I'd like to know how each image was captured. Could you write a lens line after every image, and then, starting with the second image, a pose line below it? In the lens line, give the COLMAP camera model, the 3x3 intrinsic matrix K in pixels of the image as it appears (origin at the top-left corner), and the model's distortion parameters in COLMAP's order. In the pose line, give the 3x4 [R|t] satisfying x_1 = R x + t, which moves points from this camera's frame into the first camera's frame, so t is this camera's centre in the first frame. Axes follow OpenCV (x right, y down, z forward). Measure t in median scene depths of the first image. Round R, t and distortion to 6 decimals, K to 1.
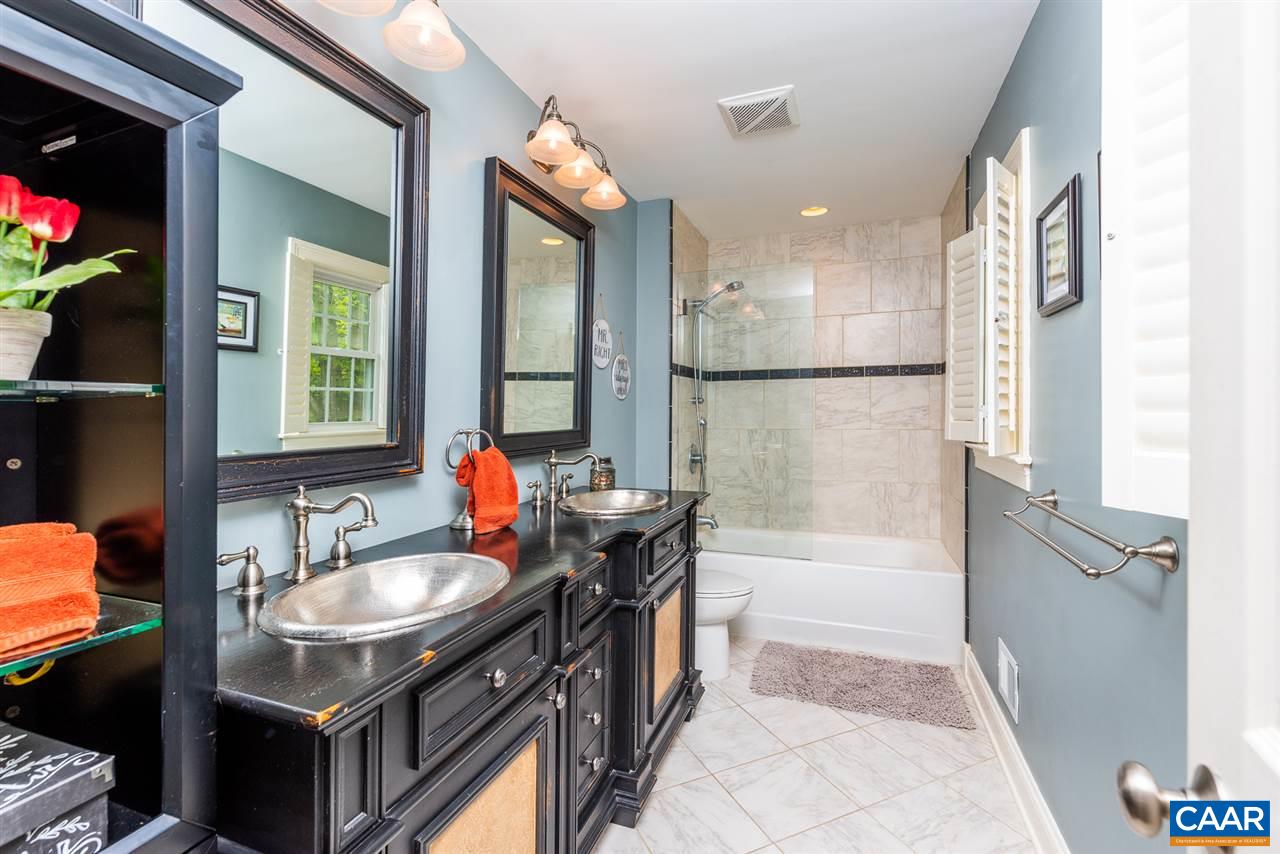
lens RADIAL K [[563.4, 0, 639.4], [0, 563.4, 416.0], [0, 0, 1]] dist [-0.001931, 0.000317]
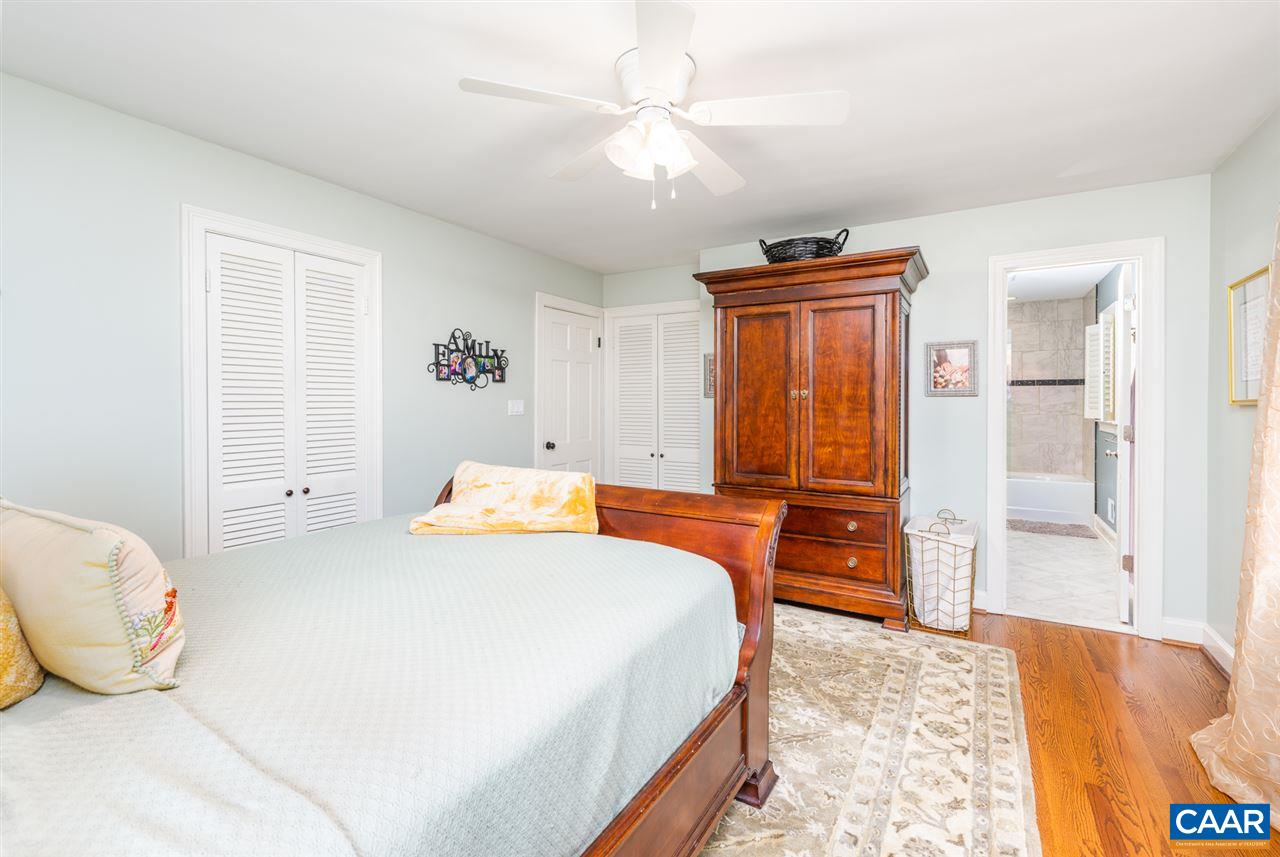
lens RADIAL K [[563.4, 0, 648.1], [0, 563.4, 411.0], [0, 0, 1]] dist [-0.001931, 0.000317]
pose [[0.985672, -0.004486, -0.168612, -0.544729], [0.005454, 0.999971, 0.005281, -0.004216], [0.168584, -0.006125, 0.985668, -1.034986]]
